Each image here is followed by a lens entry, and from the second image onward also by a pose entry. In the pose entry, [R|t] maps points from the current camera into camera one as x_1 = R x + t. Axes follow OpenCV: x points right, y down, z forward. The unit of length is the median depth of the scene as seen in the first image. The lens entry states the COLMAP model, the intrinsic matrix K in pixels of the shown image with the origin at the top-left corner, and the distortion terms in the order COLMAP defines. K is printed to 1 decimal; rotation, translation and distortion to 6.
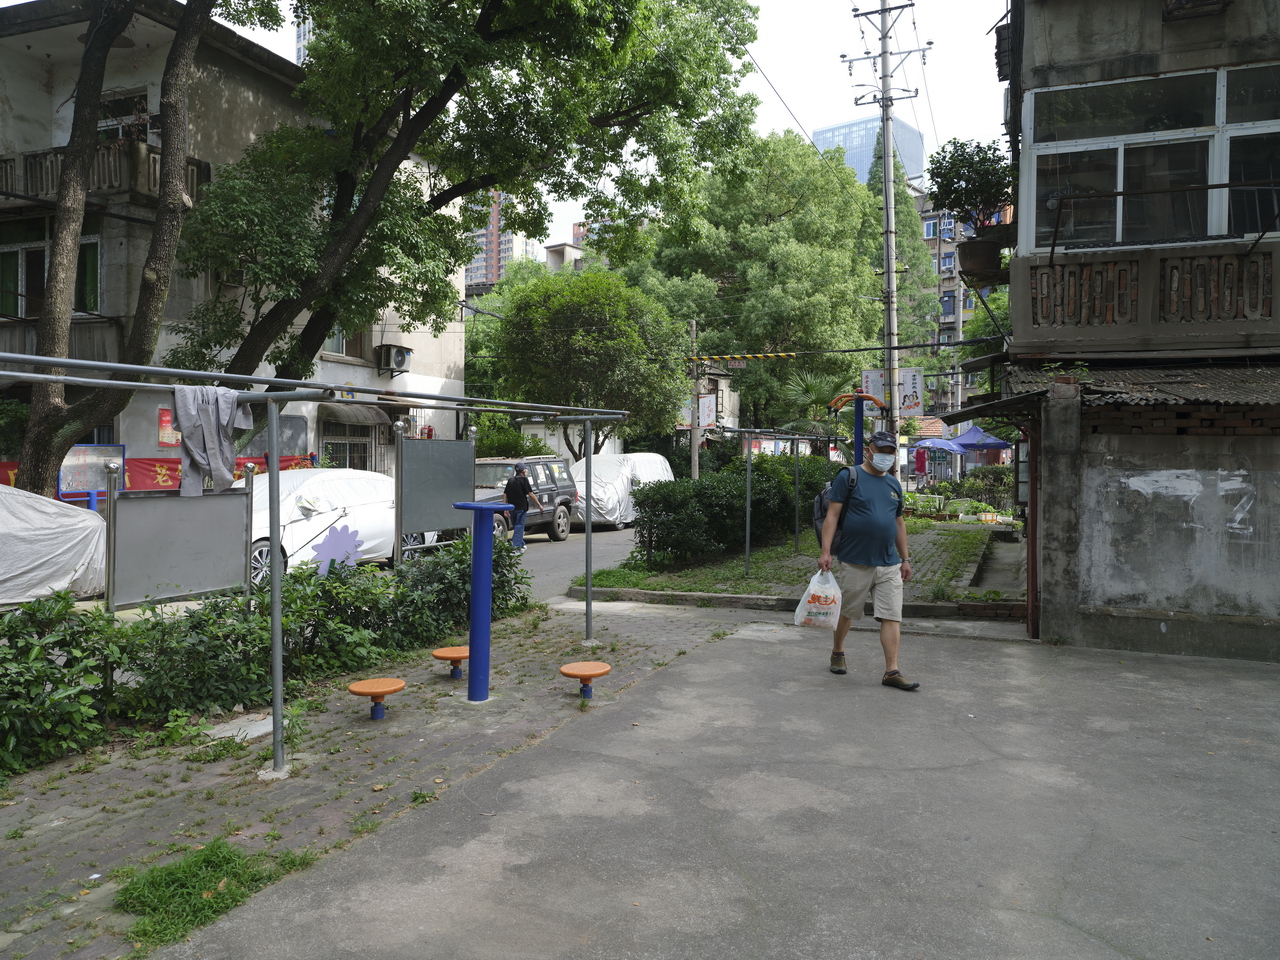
lens RADIAL K [[956.0, 0, 640.0], [0, 956.0, 480.0], [0, 0, 1]] dist [-0.001665, -0.001062]
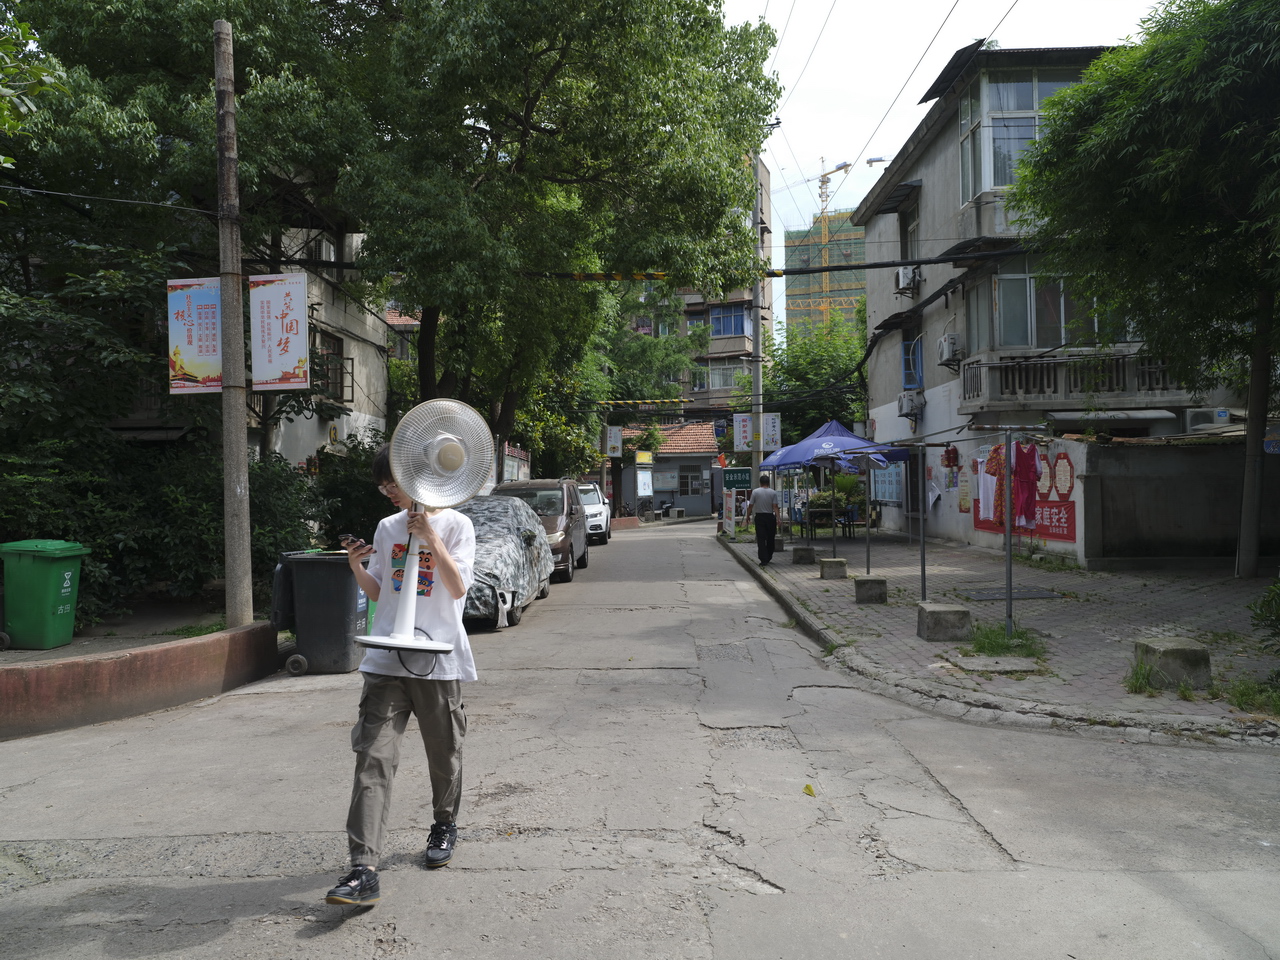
lens RADIAL K [[956.0, 0, 640.0], [0, 956.0, 480.0], [0, 0, 1]] dist [-0.001665, -0.001062]
pose [[0.933344, -0.011142, 0.358811, 0.067638], [0.022543, 0.999365, -0.027608, -0.015796], [-0.358275, 0.033856, 0.933002, 0.686092]]
